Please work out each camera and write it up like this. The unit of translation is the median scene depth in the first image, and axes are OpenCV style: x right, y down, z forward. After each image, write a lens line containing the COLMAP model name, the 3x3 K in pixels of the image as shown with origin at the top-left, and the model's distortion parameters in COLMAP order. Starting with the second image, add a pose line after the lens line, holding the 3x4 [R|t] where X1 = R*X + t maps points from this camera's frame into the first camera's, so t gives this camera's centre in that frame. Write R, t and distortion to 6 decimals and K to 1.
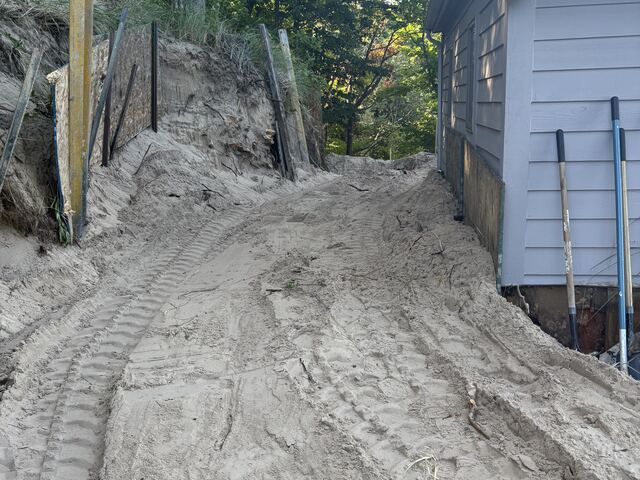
lens RADIAL K [[656.6, 0, 315.0], [0, 656.6, 241.9], [0, 0, 1]] dist [0.057319, -0.048857]
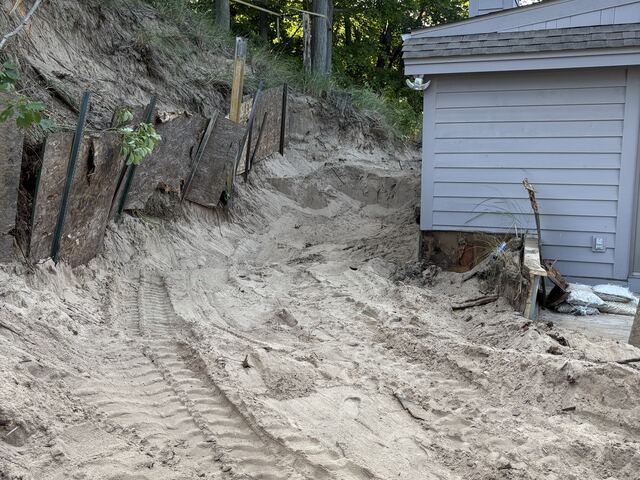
lens RADIAL K [[594.9, 0, 320.0], [0, 594.9, 240.0], [0, 0, 1]] dist [0.193146, -0.383422]
pose [[0.976474, 0.062166, -0.206480, 0.146240], [-0.070456, 0.996968, -0.033035, 0.072111], [0.203801, 0.046805, 0.977893, -0.338176]]
